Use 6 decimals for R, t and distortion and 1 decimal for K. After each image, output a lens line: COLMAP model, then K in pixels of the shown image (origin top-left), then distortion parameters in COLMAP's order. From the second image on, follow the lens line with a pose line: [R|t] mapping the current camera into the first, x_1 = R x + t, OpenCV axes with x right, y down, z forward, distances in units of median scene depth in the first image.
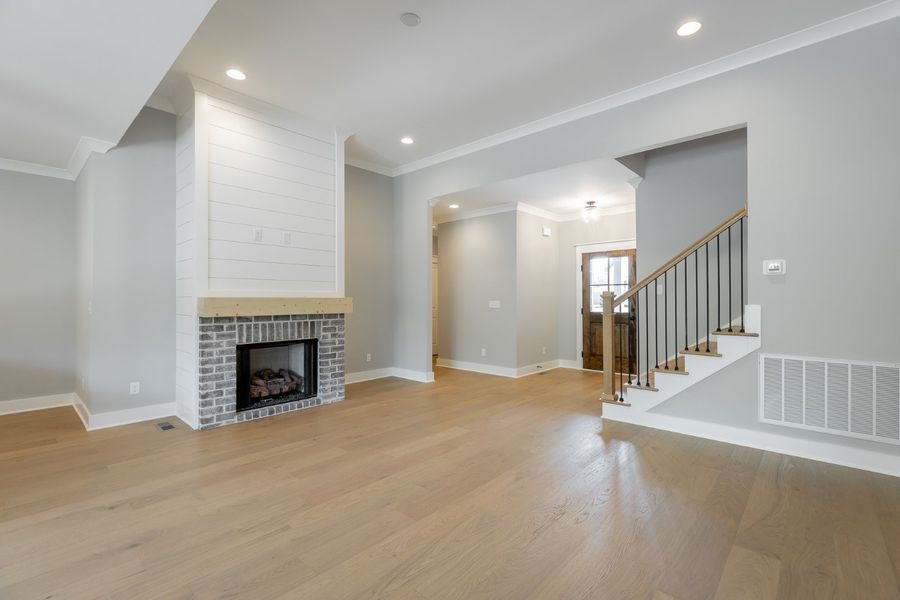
lens RADIAL K [[403.5, 0, 450.0], [0, 403.5, 300.0], [0, 0, 1]] dist [0.000330, -0.000022]
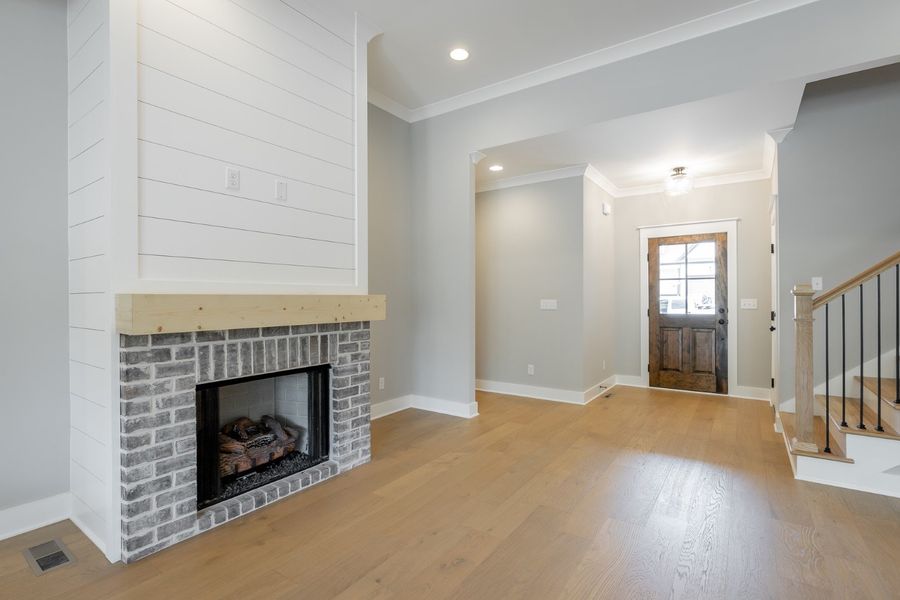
lens RADIAL K [[425.6, 0, 448.8], [0, 425.6, 301.8], [0, 0, 1]] dist [-0.007794, 0.000582]
pose [[0.991300, -0.002897, 0.131589, -0.242610], [0.001959, 0.999972, 0.007259, -0.000039], [-0.131606, -0.006939, 0.991278, 0.362066]]
